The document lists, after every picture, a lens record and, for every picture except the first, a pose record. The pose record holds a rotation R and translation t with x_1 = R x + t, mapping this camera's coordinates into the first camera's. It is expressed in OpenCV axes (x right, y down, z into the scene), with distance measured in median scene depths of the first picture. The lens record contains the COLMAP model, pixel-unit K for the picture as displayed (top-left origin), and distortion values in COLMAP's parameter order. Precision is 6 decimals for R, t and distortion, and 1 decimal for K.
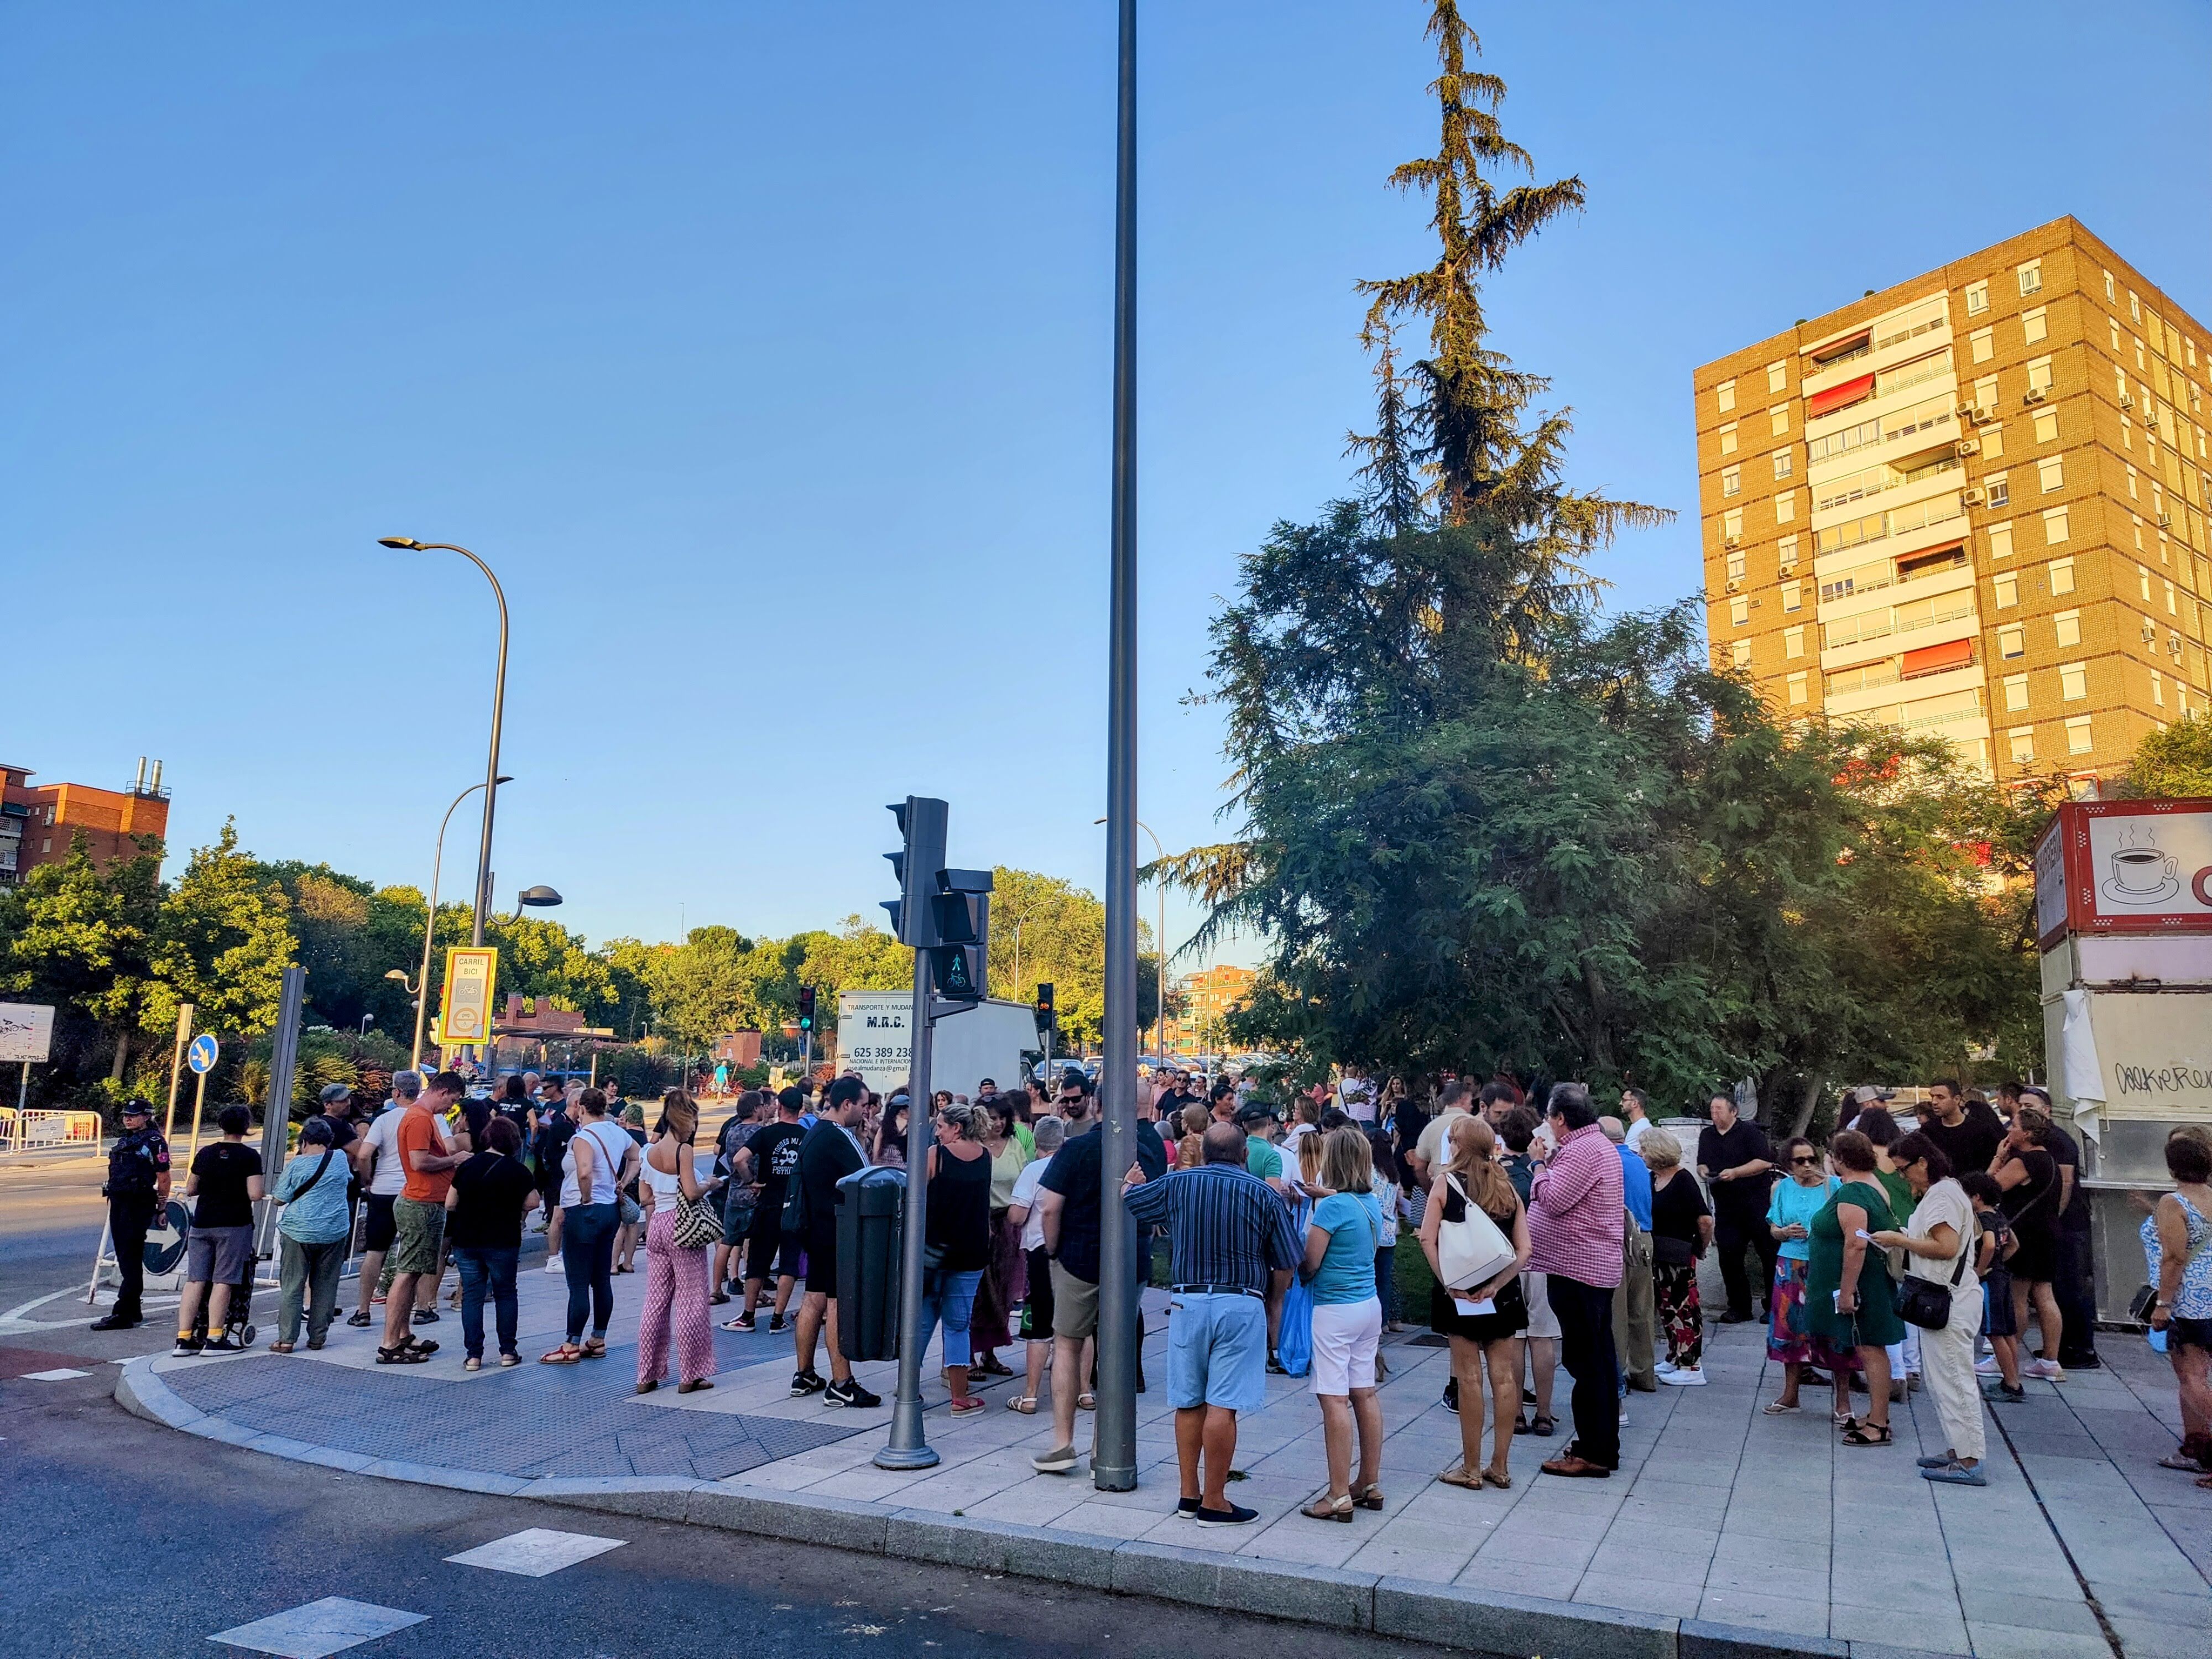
lens RADIAL K [[1528.0, 0, 1096.7], [0, 1528.0, 830.0], [0, 0, 1]] dist [0.012649, -0.008182]
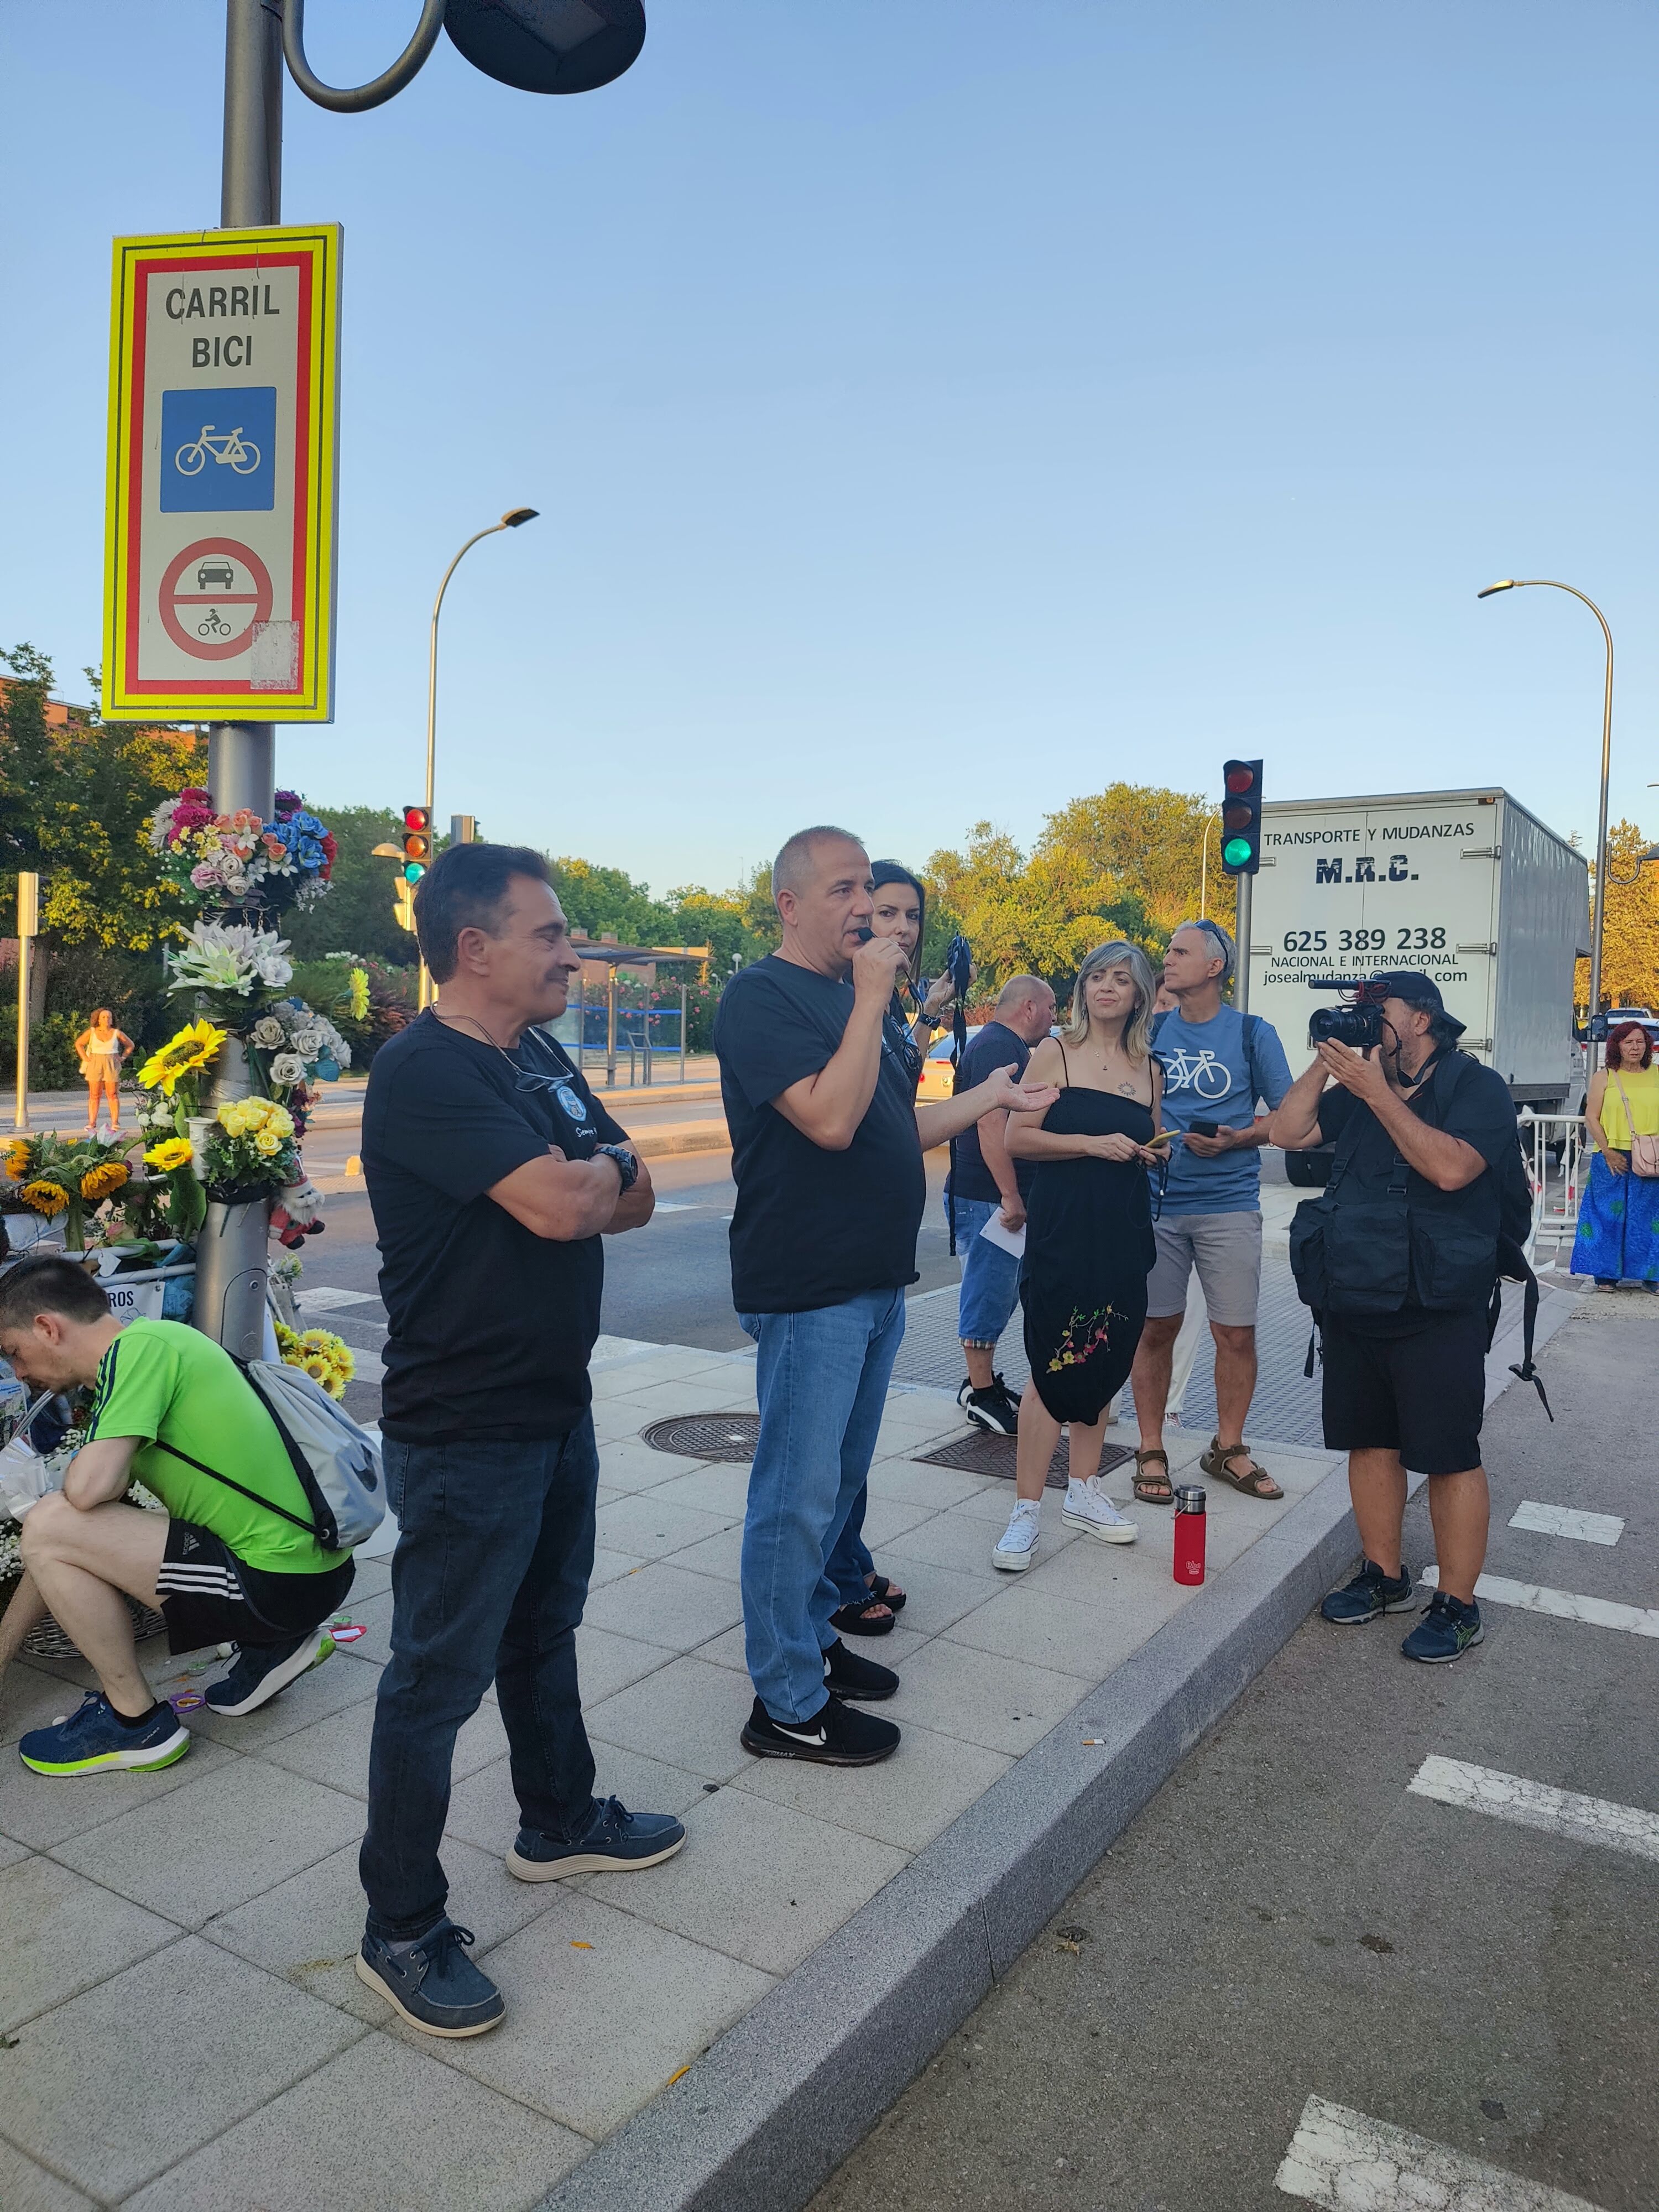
lens RADIAL K [[1528.0, 0, 830.0], [0, 1528.0, 1096.3], [0, 0, 1]] dist [0.012649, -0.008182]
pose [[0.979366, 0.011003, -0.201797, -0.198161], [0.029138, 0.980397, 0.194867, 0.099878], [0.199985, -0.196726, 0.959846, 0.544411]]
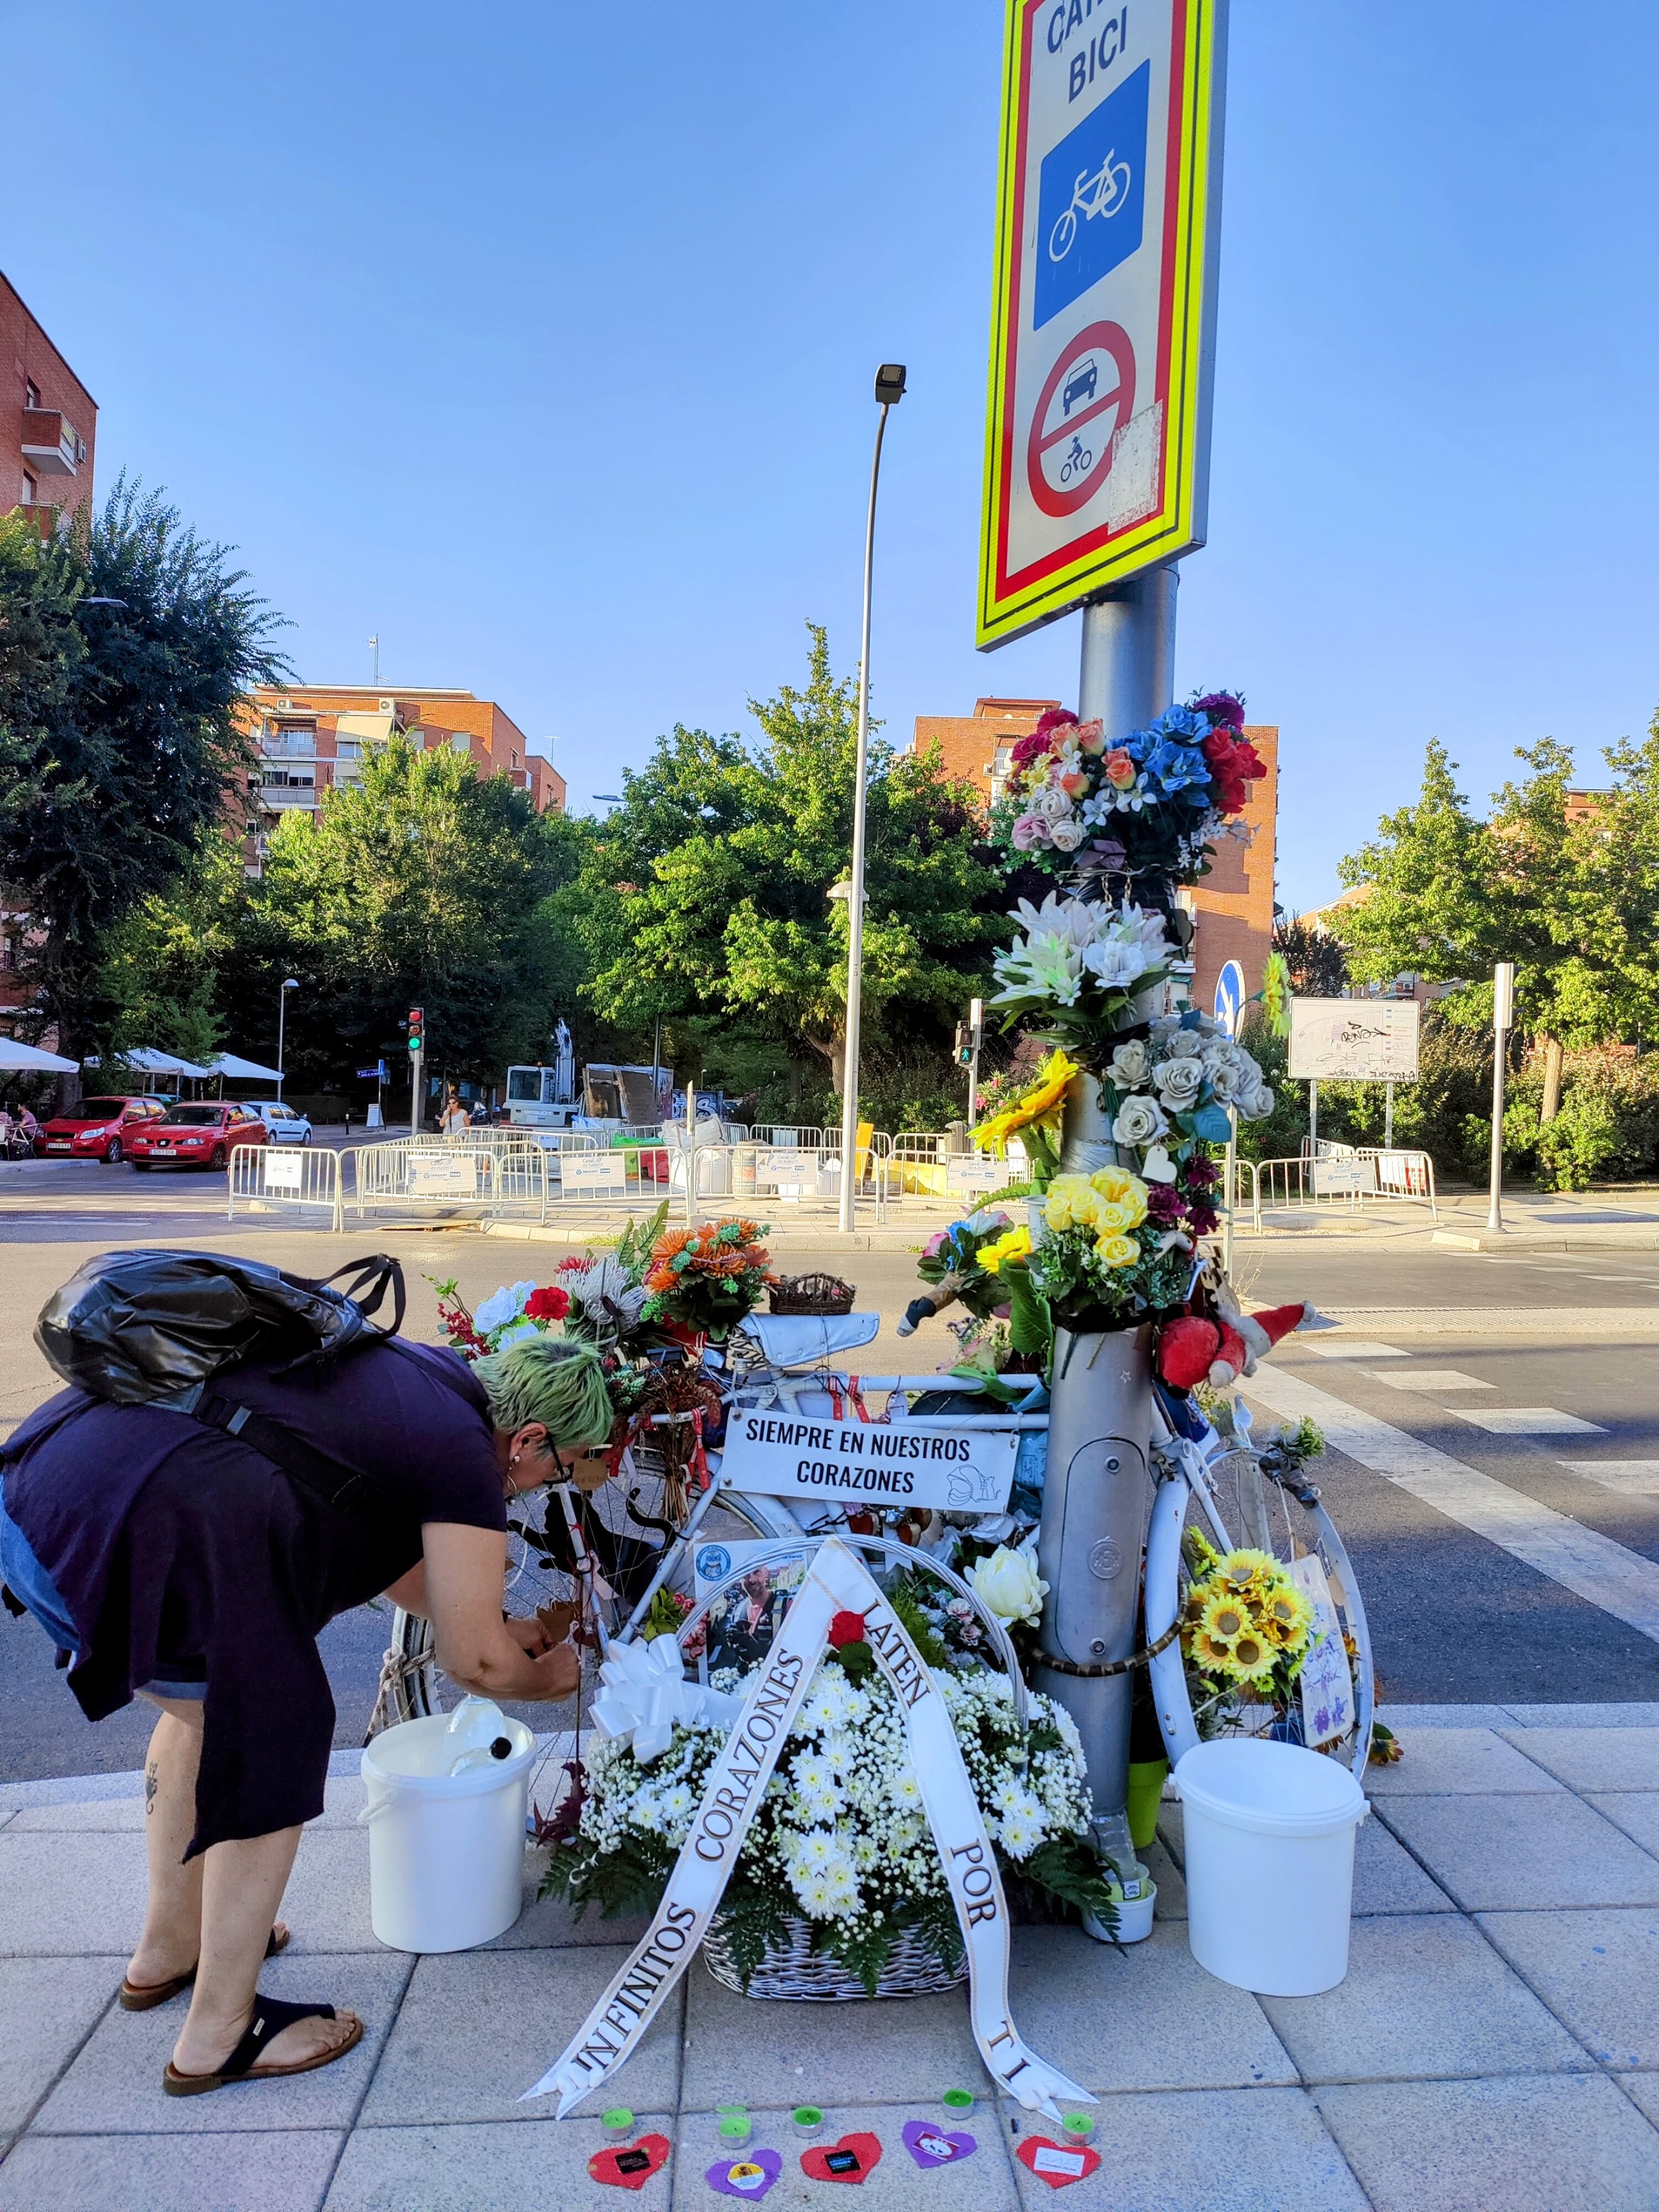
lens RADIAL K [[1528.0, 0, 830.0], [0, 1528.0, 1096.3], [0, 0, 1]] dist [0.012649, -0.008182]
pose [[0.400370, -0.017331, -0.916190, -0.202588], [0.136419, 0.989807, 0.040891, 0.114800], [0.906142, -0.141357, 0.398653, 0.614116]]
